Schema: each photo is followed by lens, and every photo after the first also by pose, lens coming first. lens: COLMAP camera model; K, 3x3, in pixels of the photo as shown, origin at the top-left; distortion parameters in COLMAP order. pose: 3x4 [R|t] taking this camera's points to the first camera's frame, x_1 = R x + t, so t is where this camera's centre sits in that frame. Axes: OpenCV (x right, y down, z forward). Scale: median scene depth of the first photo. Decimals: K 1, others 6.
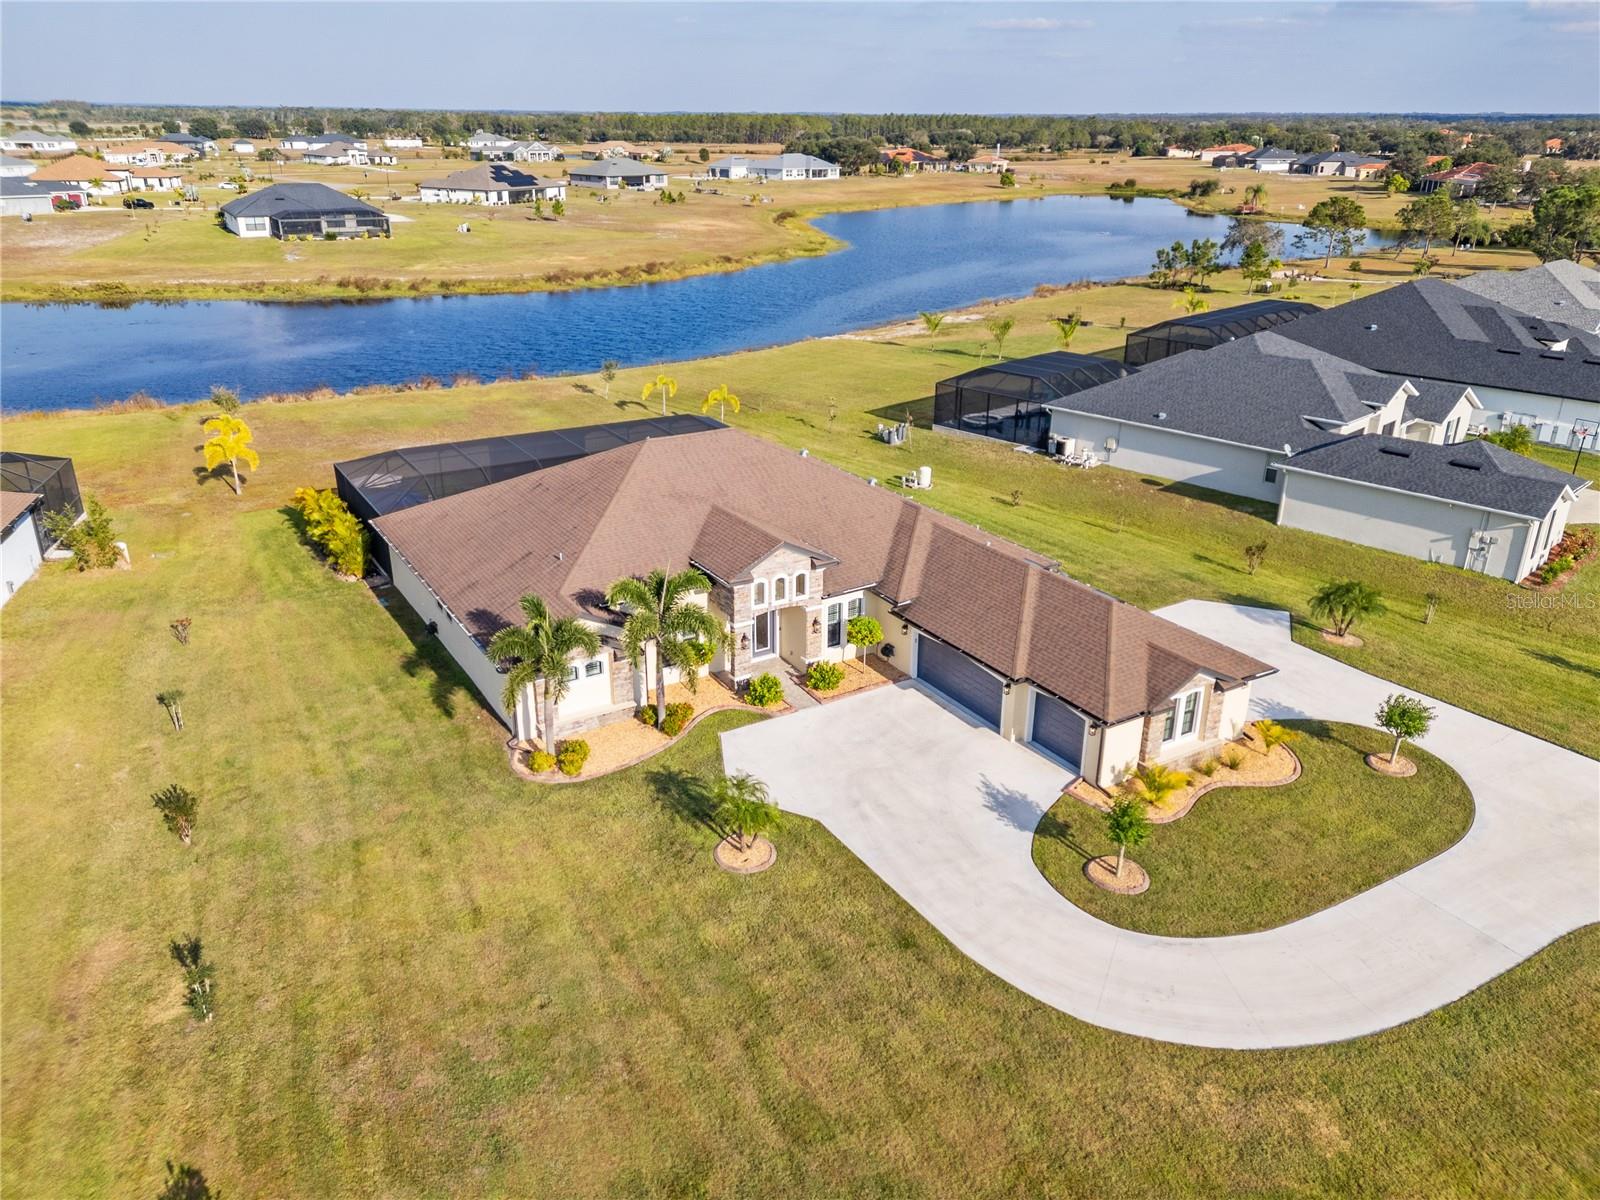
lens RADIAL K [[1172.1, 0, 805.4], [0, 1172.1, 596.1], [0, 0, 1]] dist [0.073876, -0.070966]
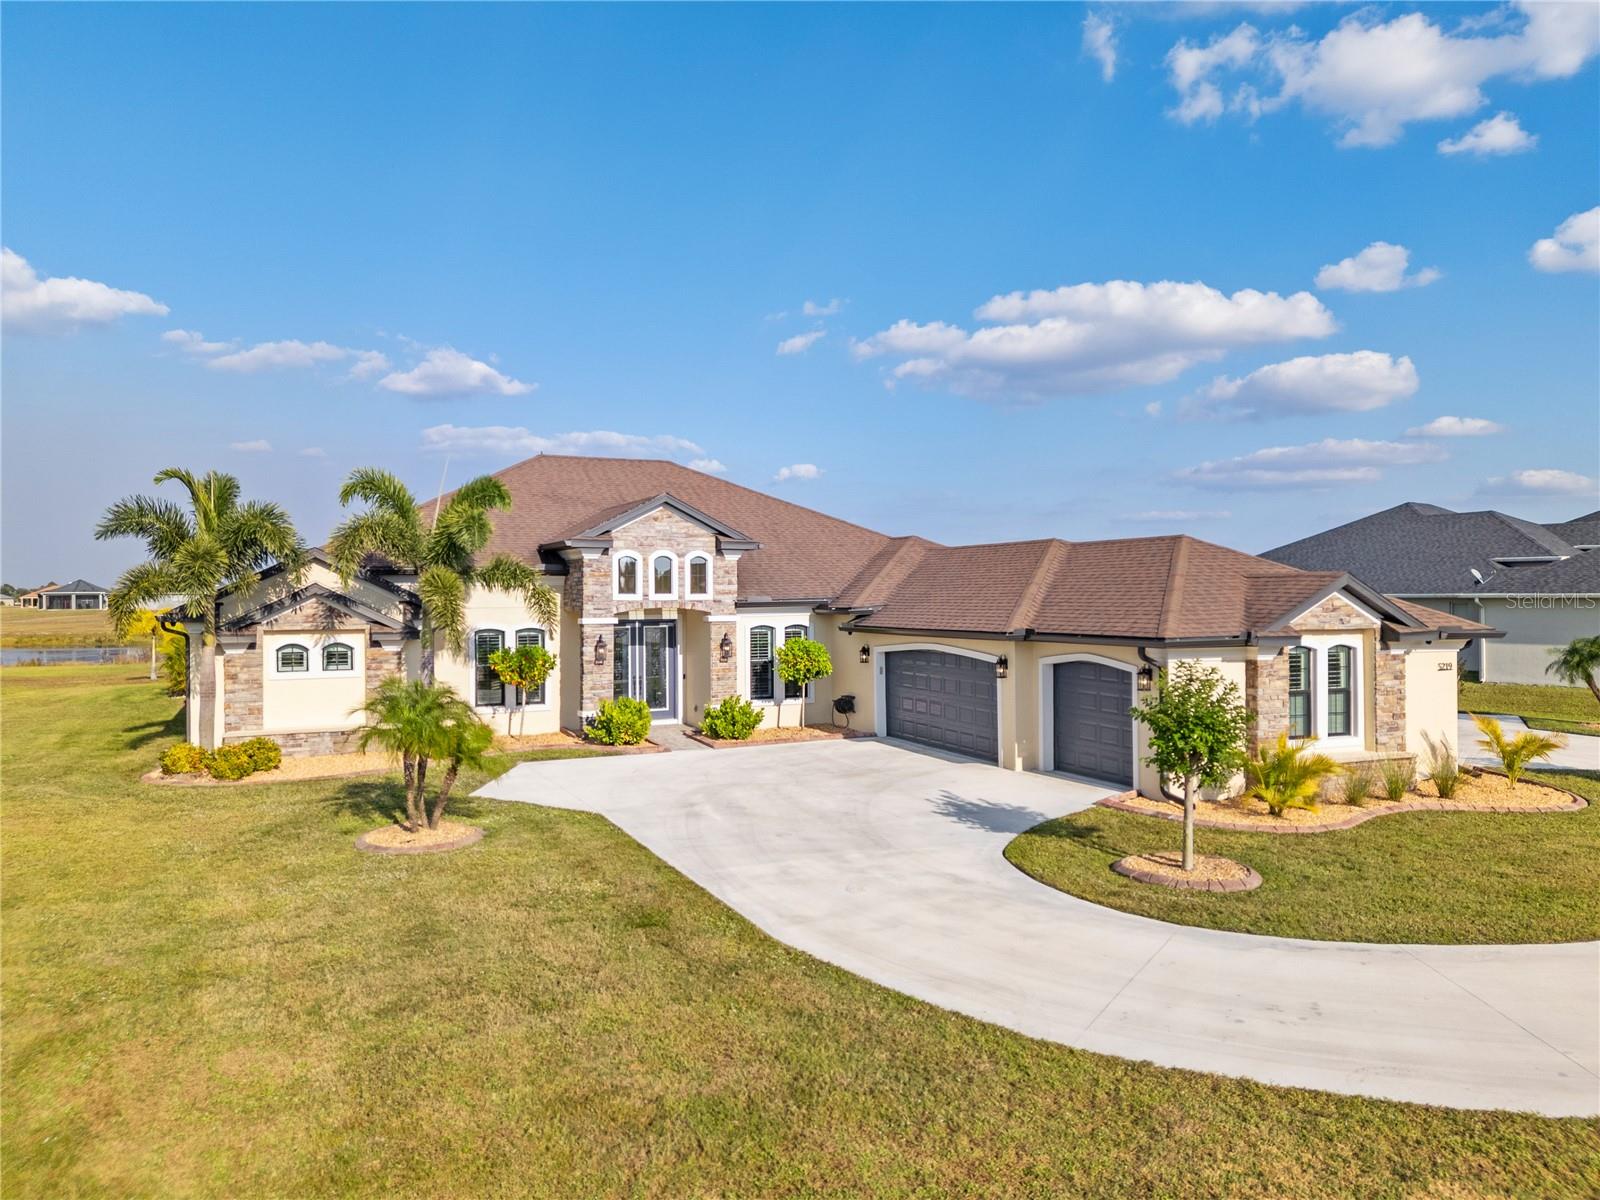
lens RADIAL K [[1172.1, 0, 805.4], [0, 1172.1, 596.1], [0, 0, 1]] dist [0.073876, -0.070966]
pose [[0.991131, -0.014837, -0.132056, 0.134705], [-0.035910, 0.926873, -0.373652, 0.231701], [0.127943, 0.375081, 0.918120, 0.394987]]
